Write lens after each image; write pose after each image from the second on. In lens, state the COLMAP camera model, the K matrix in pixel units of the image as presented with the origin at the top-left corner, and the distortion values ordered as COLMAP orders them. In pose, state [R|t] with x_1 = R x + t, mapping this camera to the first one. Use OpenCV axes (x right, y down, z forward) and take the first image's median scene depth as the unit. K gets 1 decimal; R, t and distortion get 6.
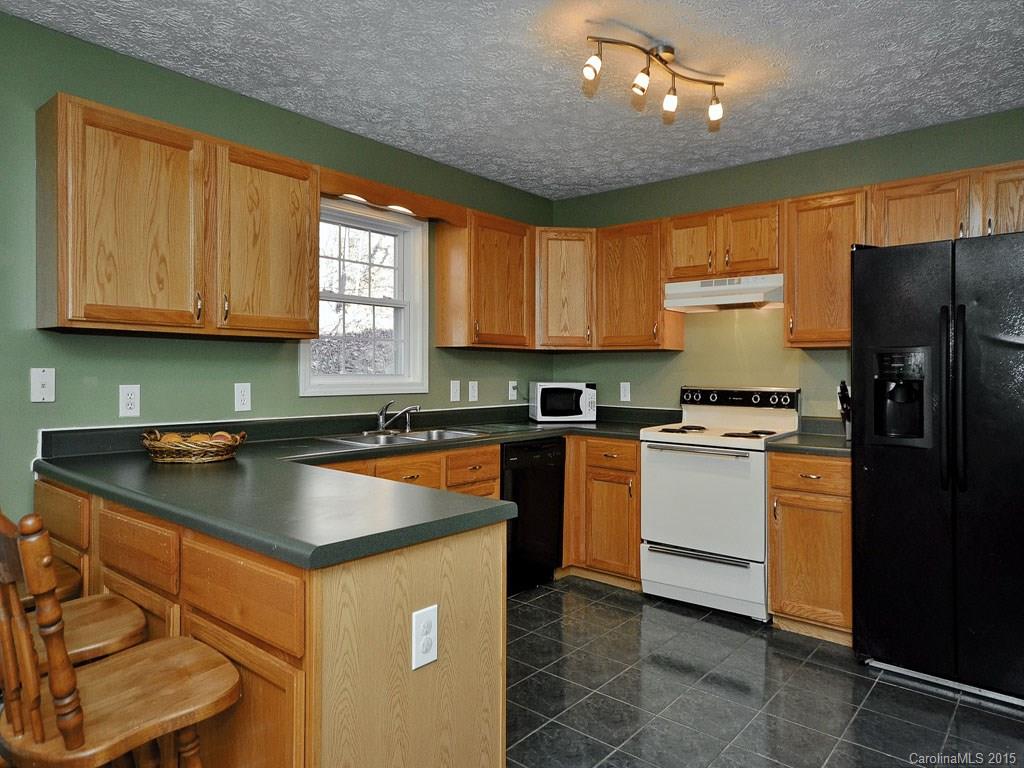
lens RADIAL K [[655.0, 0, 512.0], [0, 655.0, 384.0], [0, 0, 1]] dist [0.001040, 0.001442]
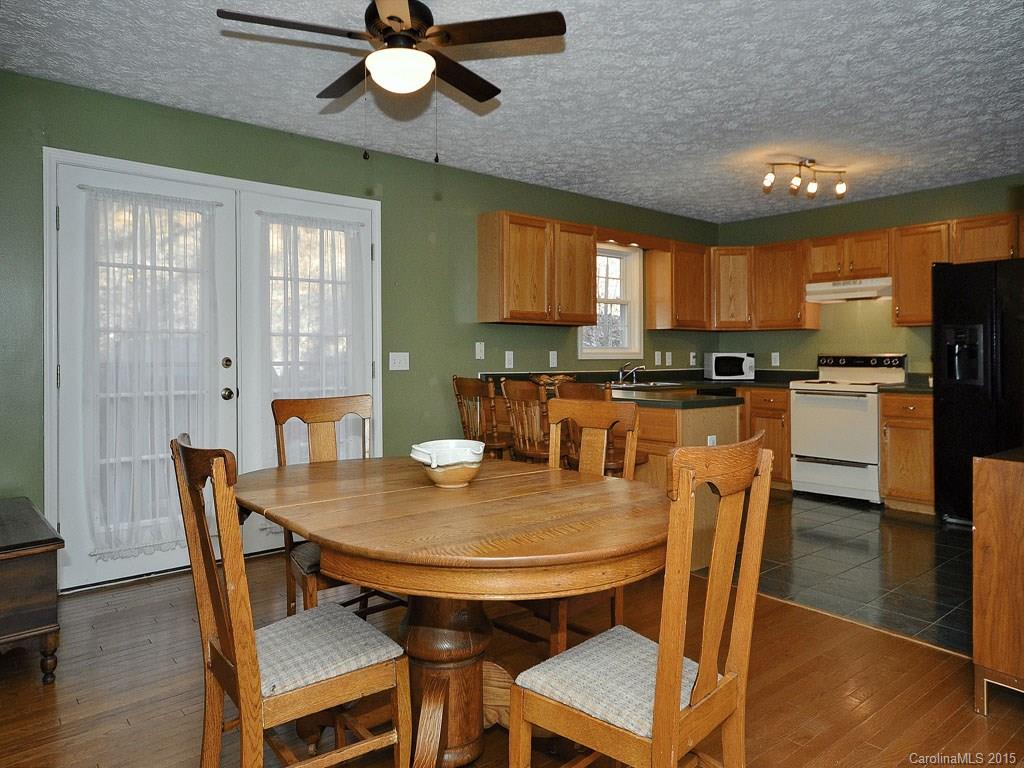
lens RADIAL K [[649.8, 0, 511.3], [0, 649.8, 361.4], [0, 0, 1]] dist [0.019068, 0.000976]
pose [[0.984063, -0.005586, -0.177731, -0.168926], [0.003943, 0.999946, -0.009597, 0.033860], [0.177775, 0.008744, 0.984032, -0.596152]]
